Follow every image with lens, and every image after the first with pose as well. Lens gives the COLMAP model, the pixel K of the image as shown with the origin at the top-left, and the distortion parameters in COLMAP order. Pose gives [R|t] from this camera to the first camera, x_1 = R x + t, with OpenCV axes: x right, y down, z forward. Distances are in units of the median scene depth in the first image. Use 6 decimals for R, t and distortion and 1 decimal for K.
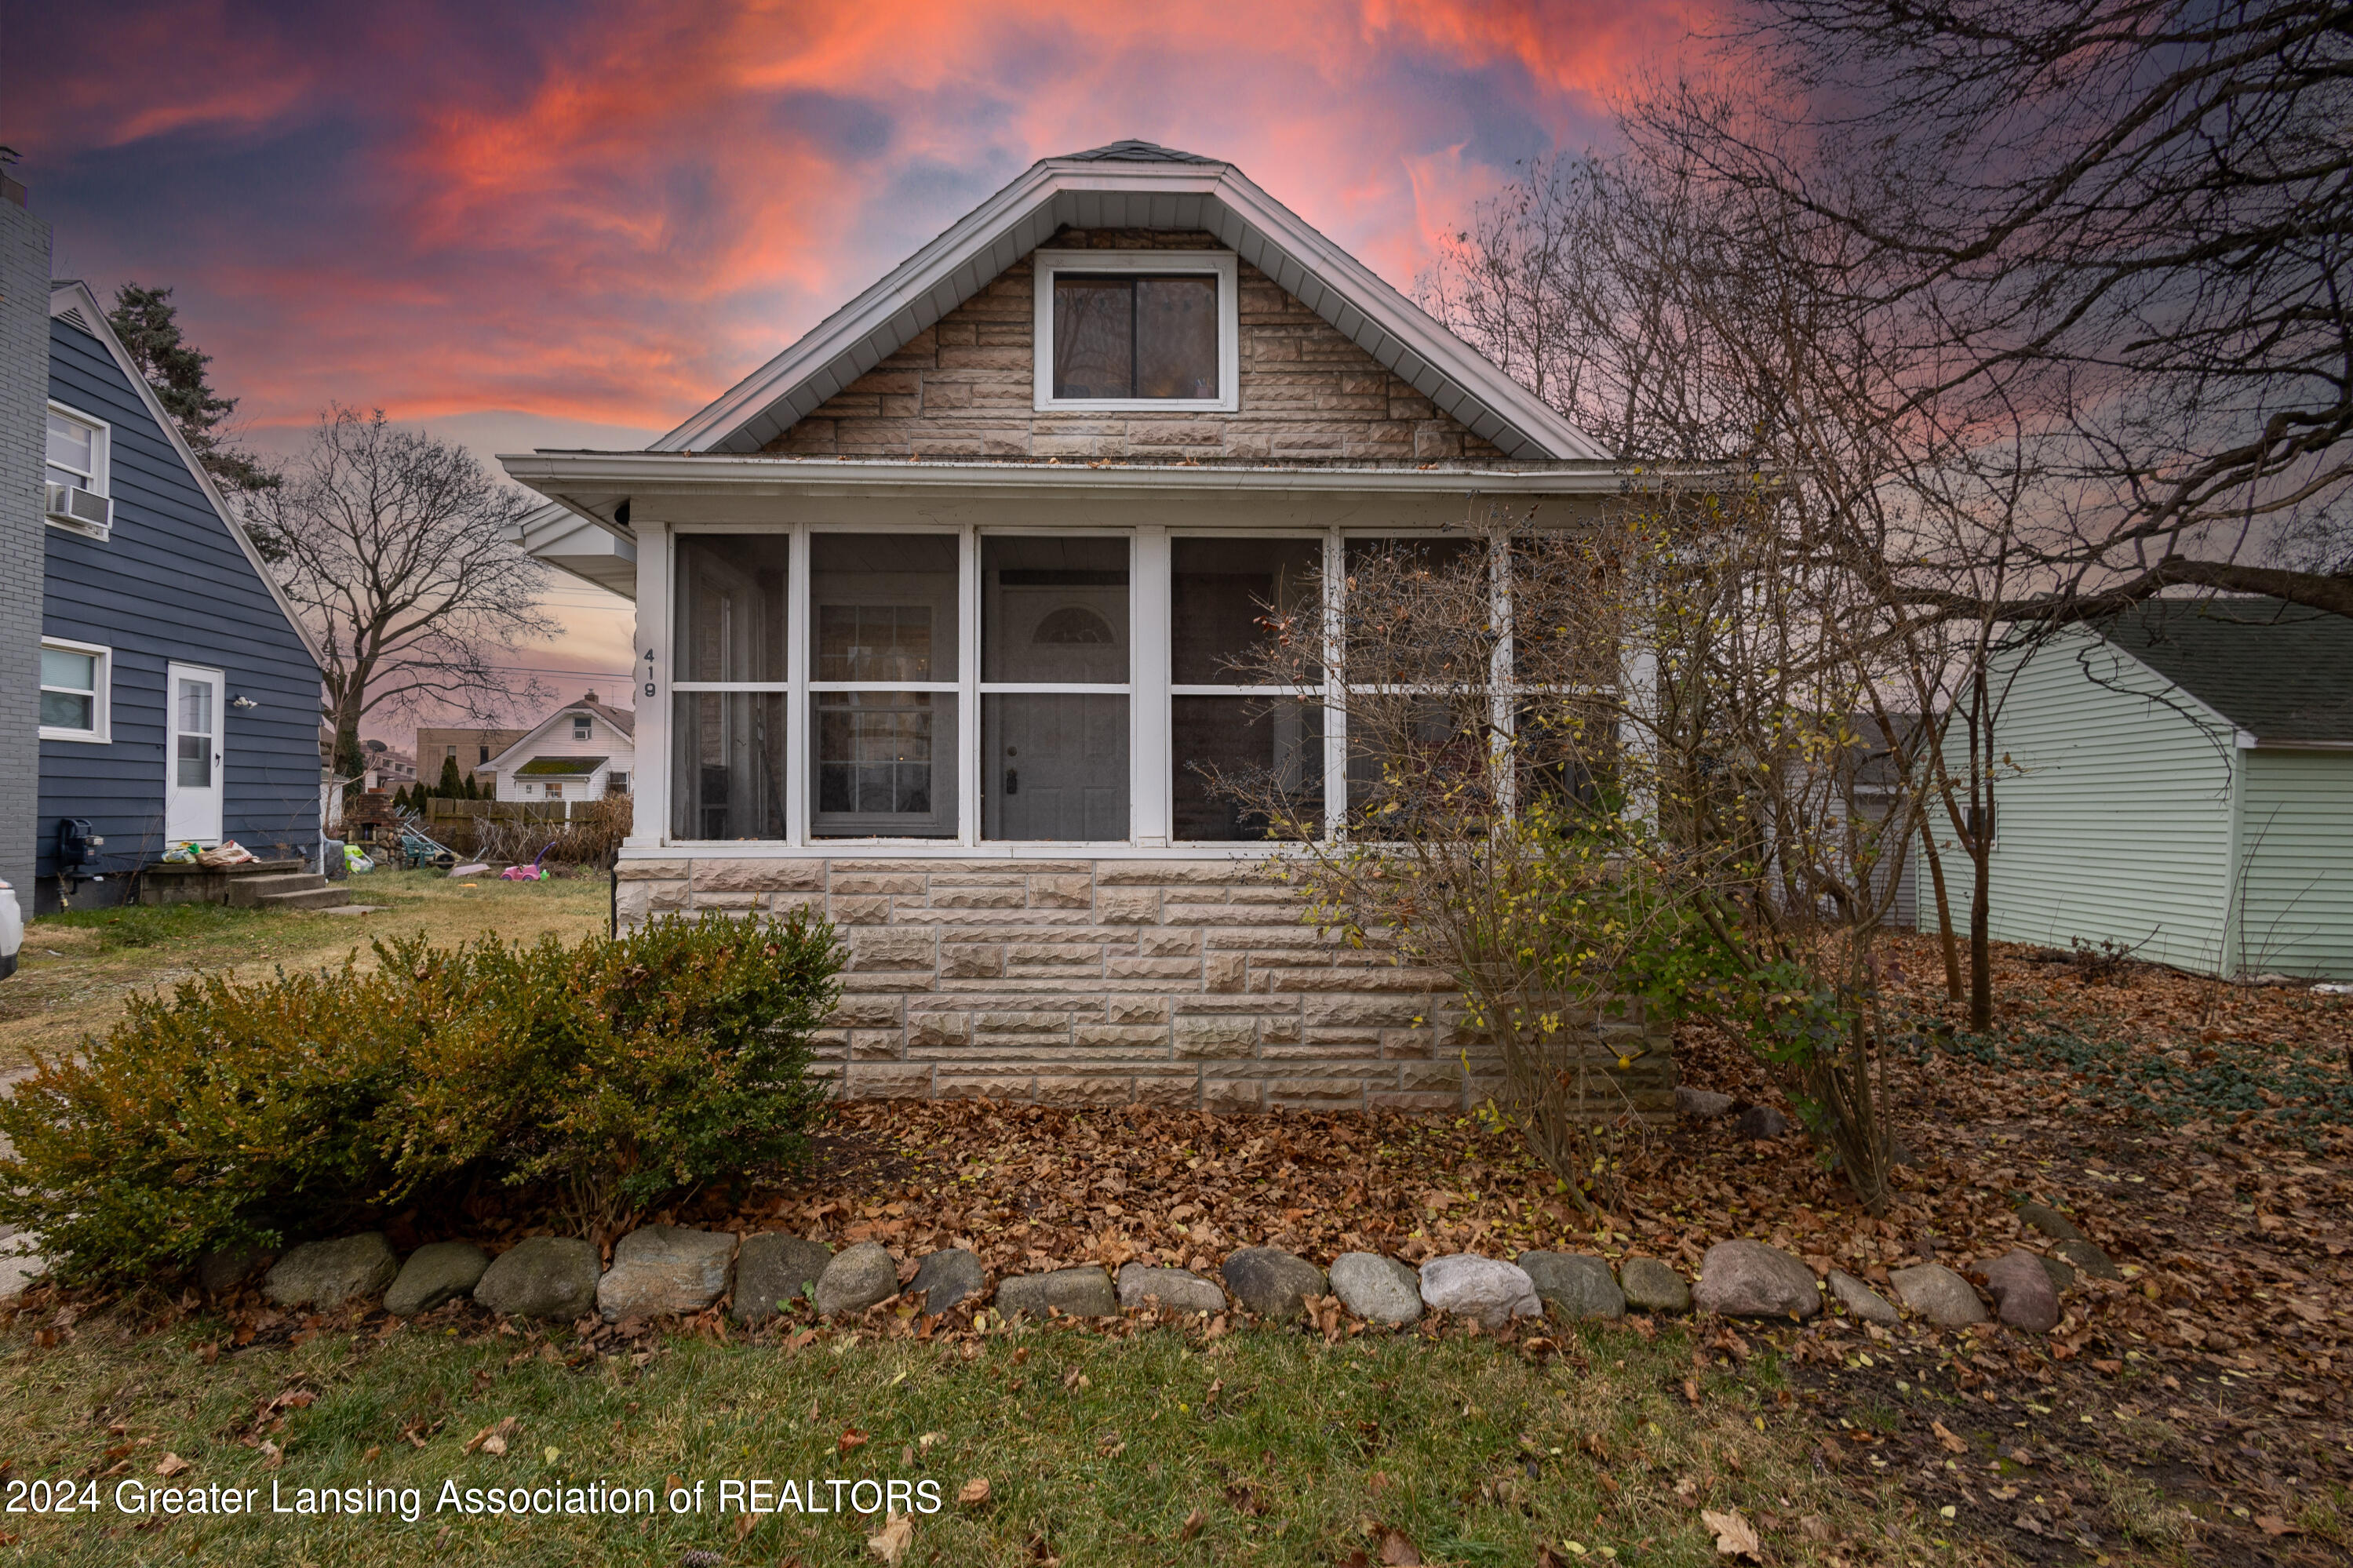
lens RADIAL K [[1076.4, 0, 1173.1], [0, 1076.4, 778.4], [0, 0, 1]] dist [0.025651, 0.000106]
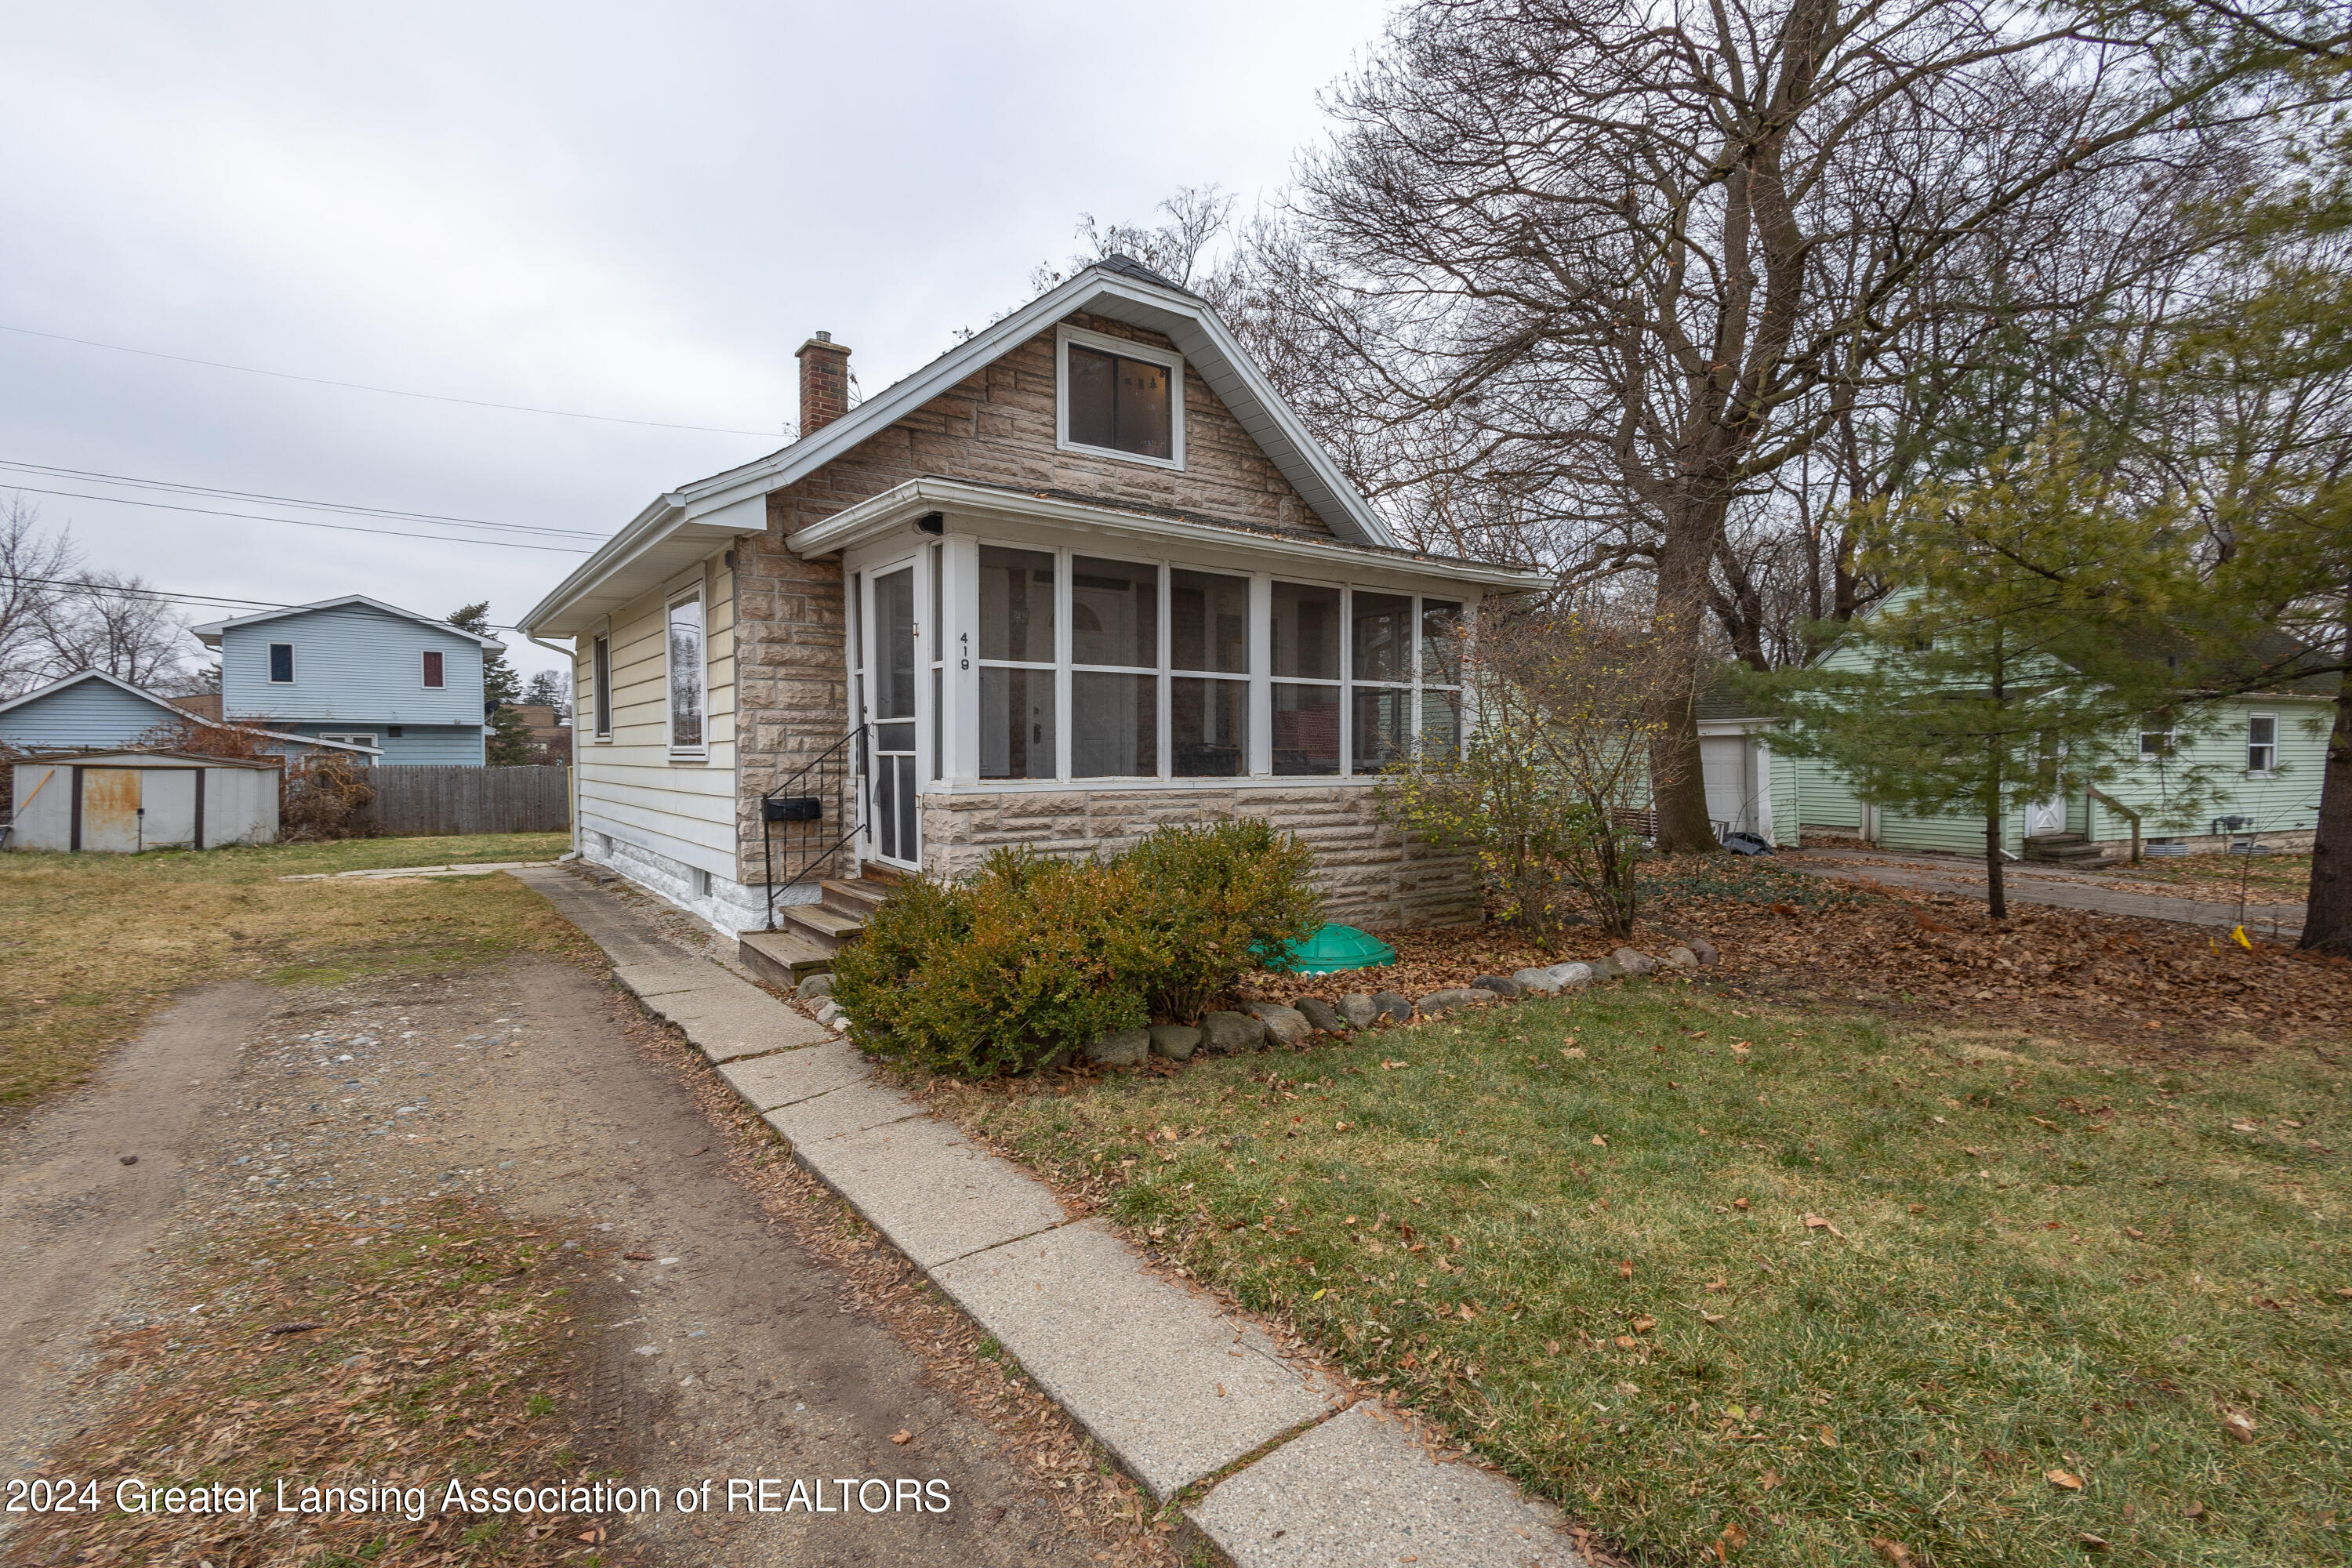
lens RADIAL K [[1076.1, 0, 1184.8], [0, 1076.1, 788.2], [0, 0, 1]] dist [0.025651, 0.000106]
pose [[0.827381, -0.019438, 0.561305, -0.990086], [-0.007349, 0.998941, 0.045426, 0.005849], [-0.561593, -0.041710, 0.826362, -0.224800]]
